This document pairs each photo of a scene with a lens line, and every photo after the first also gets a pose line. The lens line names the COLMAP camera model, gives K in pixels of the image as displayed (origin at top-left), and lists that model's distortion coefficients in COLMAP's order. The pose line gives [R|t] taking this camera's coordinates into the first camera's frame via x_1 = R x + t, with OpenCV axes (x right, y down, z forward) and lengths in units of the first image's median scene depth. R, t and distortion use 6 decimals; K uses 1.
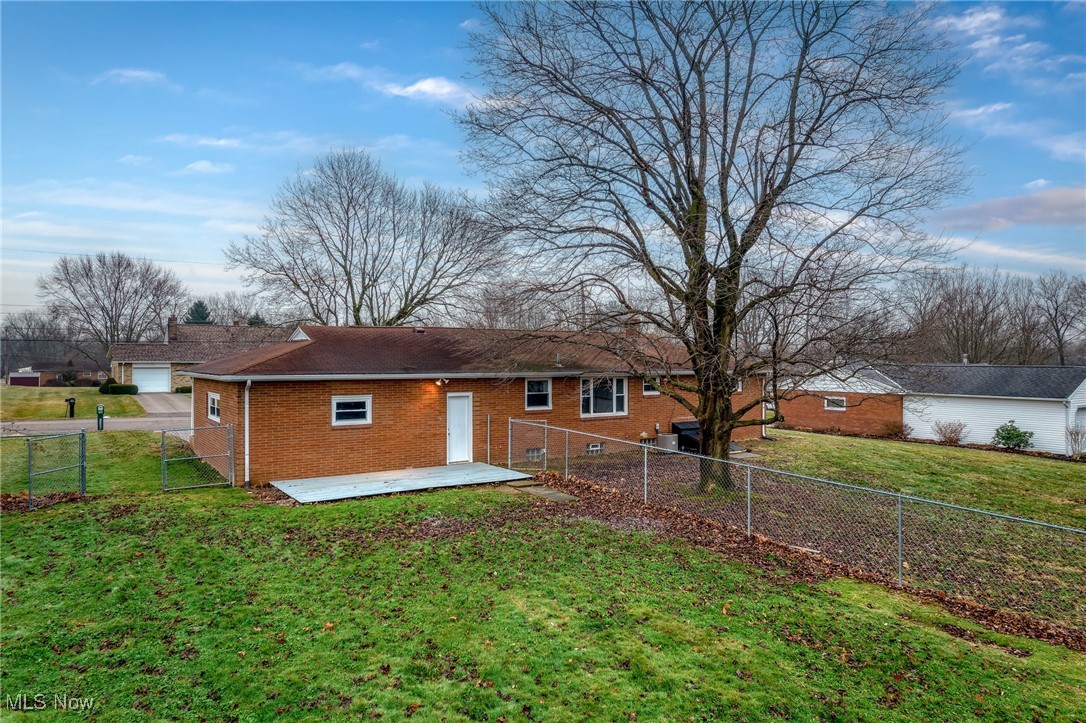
lens RADIAL K [[699.0, 0, 543.0], [0, 699.0, 361.5], [0, 0, 1]] dist [0.000871, 0.000565]
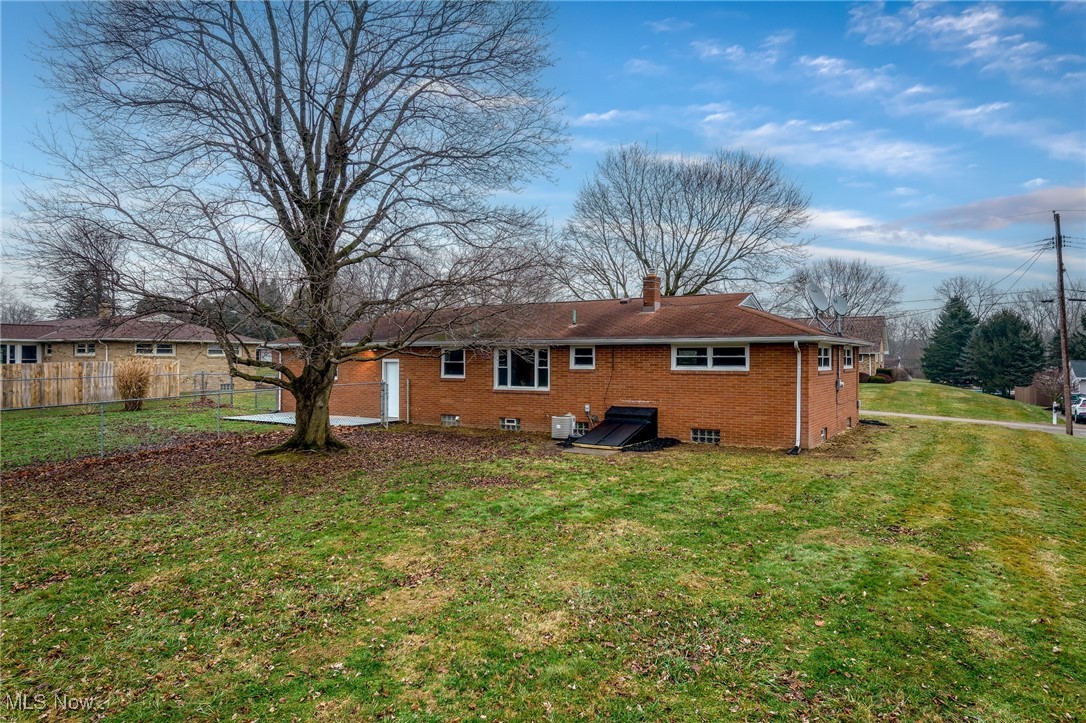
lens RADIAL K [[699.0, 0, 543.0], [0, 699.0, 361.5], [0, 0, 1]] dist [0.000871, 0.000565]
pose [[0.412471, 0.033162, -0.910367, 0.984274], [0.023469, 0.998619, 0.047010, -0.000620], [0.910668, -0.040756, 0.411123, 0.698304]]
